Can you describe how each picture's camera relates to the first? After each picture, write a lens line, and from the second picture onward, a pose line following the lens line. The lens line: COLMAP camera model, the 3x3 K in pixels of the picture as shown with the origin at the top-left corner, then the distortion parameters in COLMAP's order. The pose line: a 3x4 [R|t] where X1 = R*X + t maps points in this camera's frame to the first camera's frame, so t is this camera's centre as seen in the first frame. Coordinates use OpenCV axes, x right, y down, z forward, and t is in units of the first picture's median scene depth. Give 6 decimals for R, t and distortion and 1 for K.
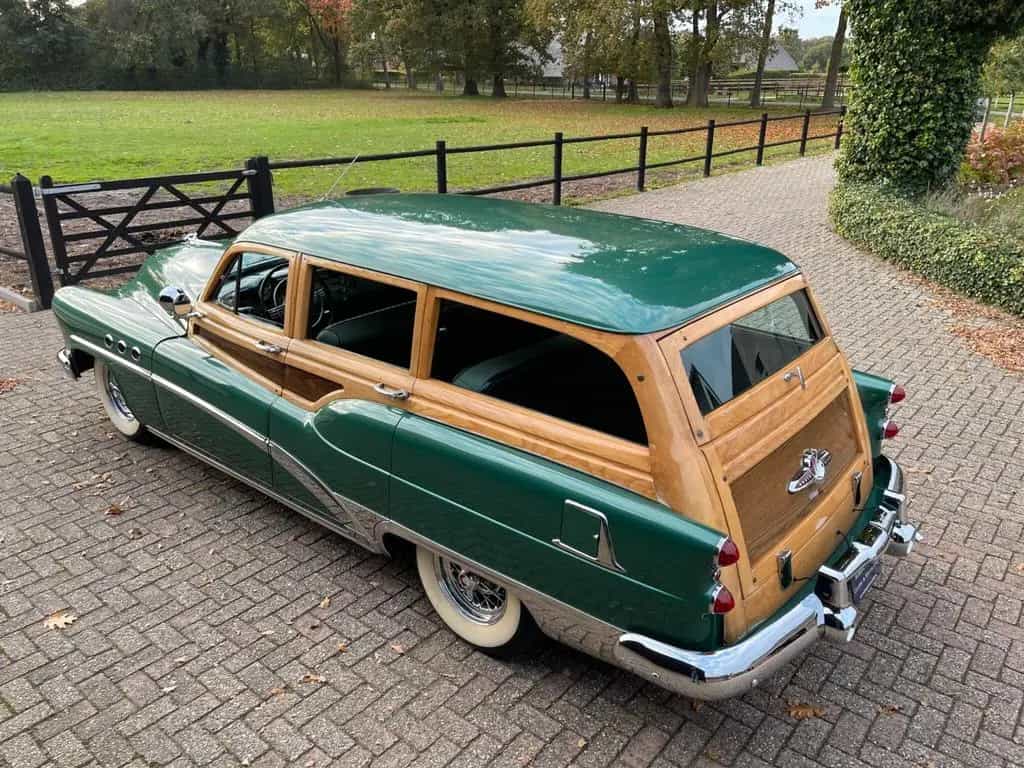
lens RADIAL K [[778.6, 0, 515.7], [0, 778.6, 383.1], [0, 0, 1]] dist [0.045264, -0.055330]
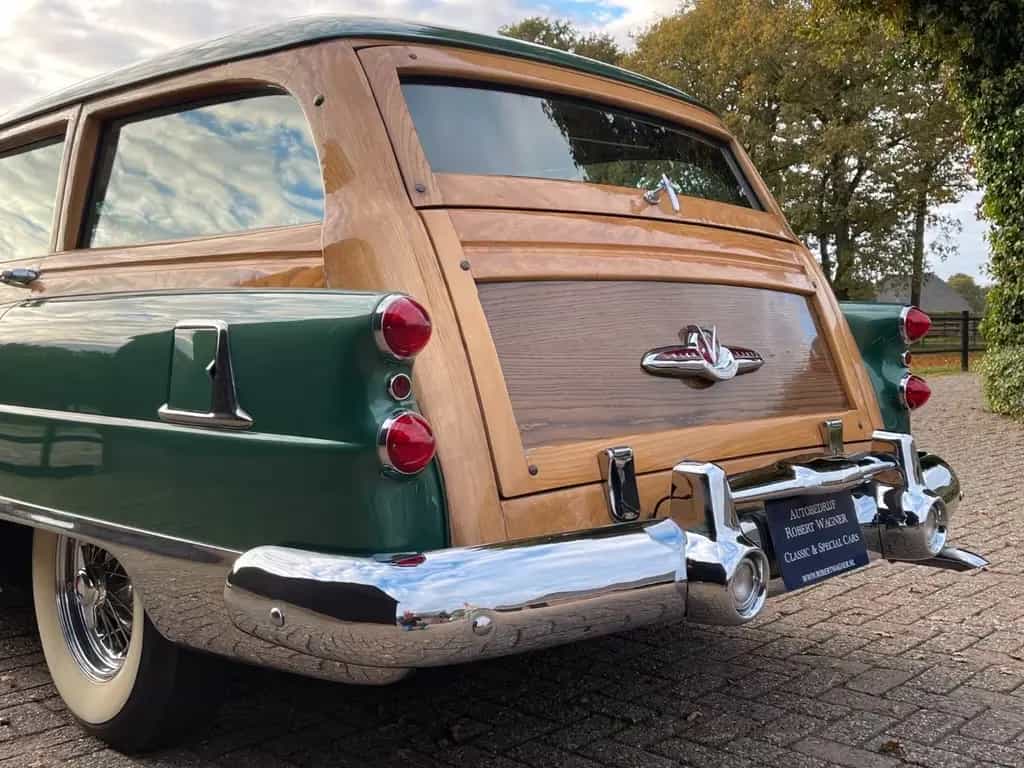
lens RADIAL K [[1057.6, 0, 508.3], [0, 1057.6, 388.9], [0, 0, 1]] dist [0.052400, -0.008323]
pose [[0.995341, -0.014602, -0.095303, 0.116730], [-0.016837, 0.946949, -0.320941, 0.138029], [0.094933, 0.321051, 0.942292, 0.113769]]
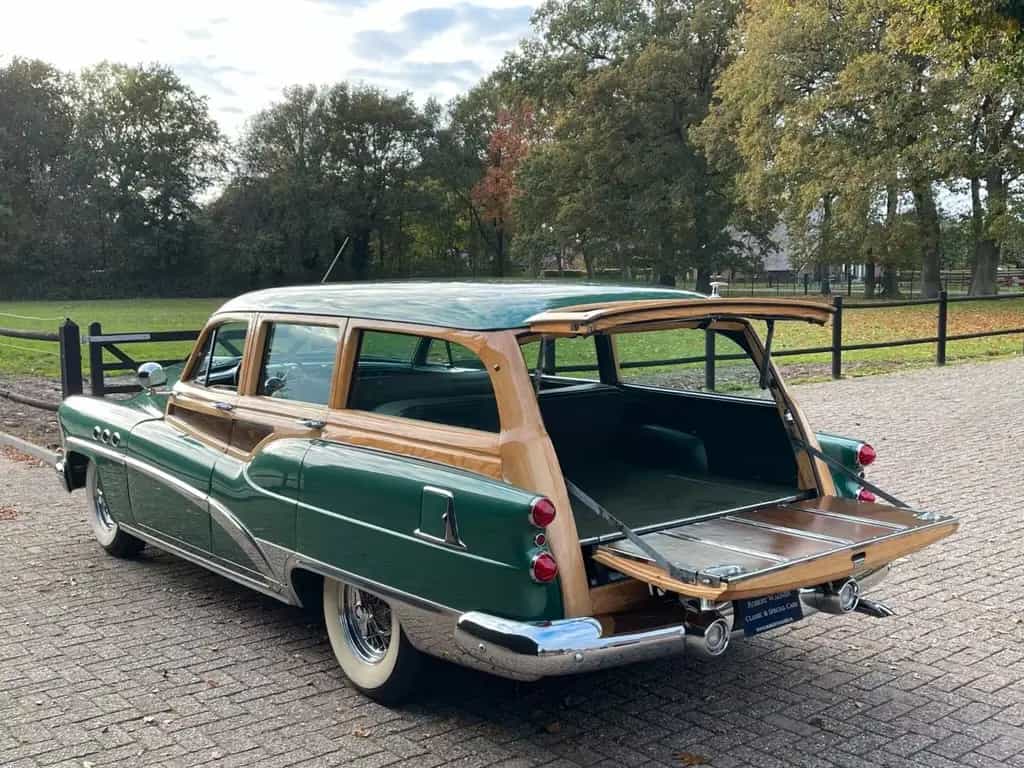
lens RADIAL K [[1108.4, 0, 509.3], [0, 1108.4, 399.1], [0, 0, 1]] dist [0.040483, -0.056468]
pose [[0.978338, 0.003266, -0.206989, 0.154720], [-0.057588, 0.964702, -0.256970, 0.132361], [0.198843, 0.263324, 0.943993, -0.124477]]
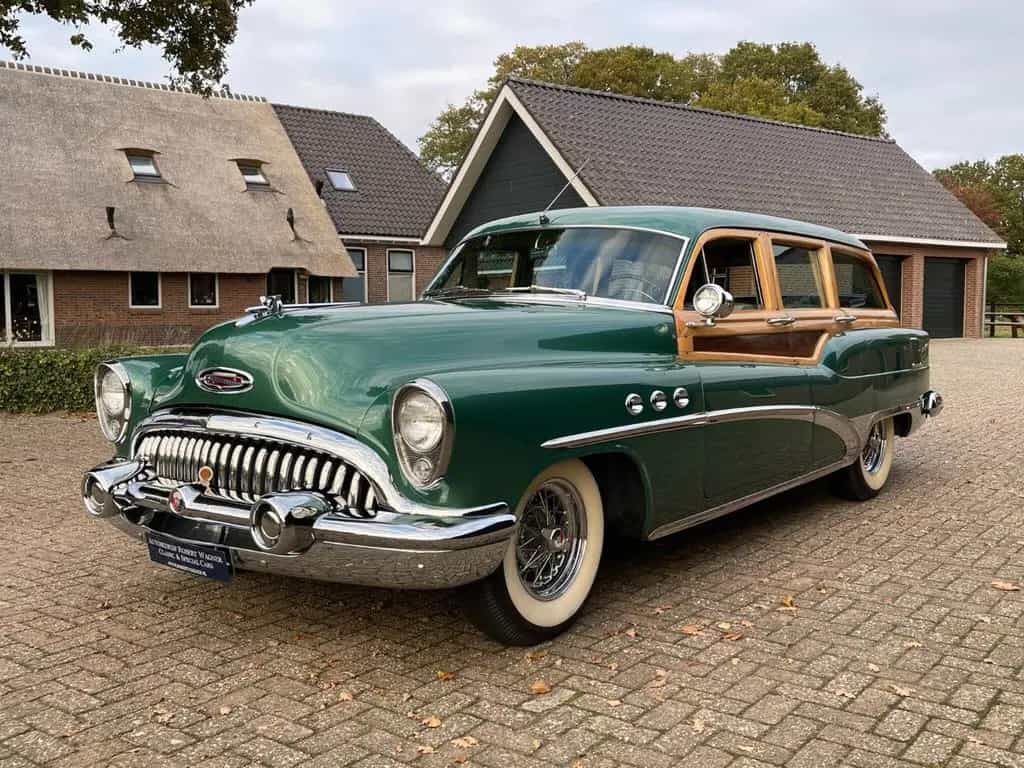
lens RADIAL K [[1029.3, 0, 512.5], [0, 1029.3, 369.3], [0, 0, 1]] dist [0.012365, 0.035608]
pose [[-0.046708, -0.061031, 0.997042, -0.740087], [0.368855, 0.926537, 0.073995, -0.097118], [-0.928313, 0.371220, -0.020766, 0.624100]]
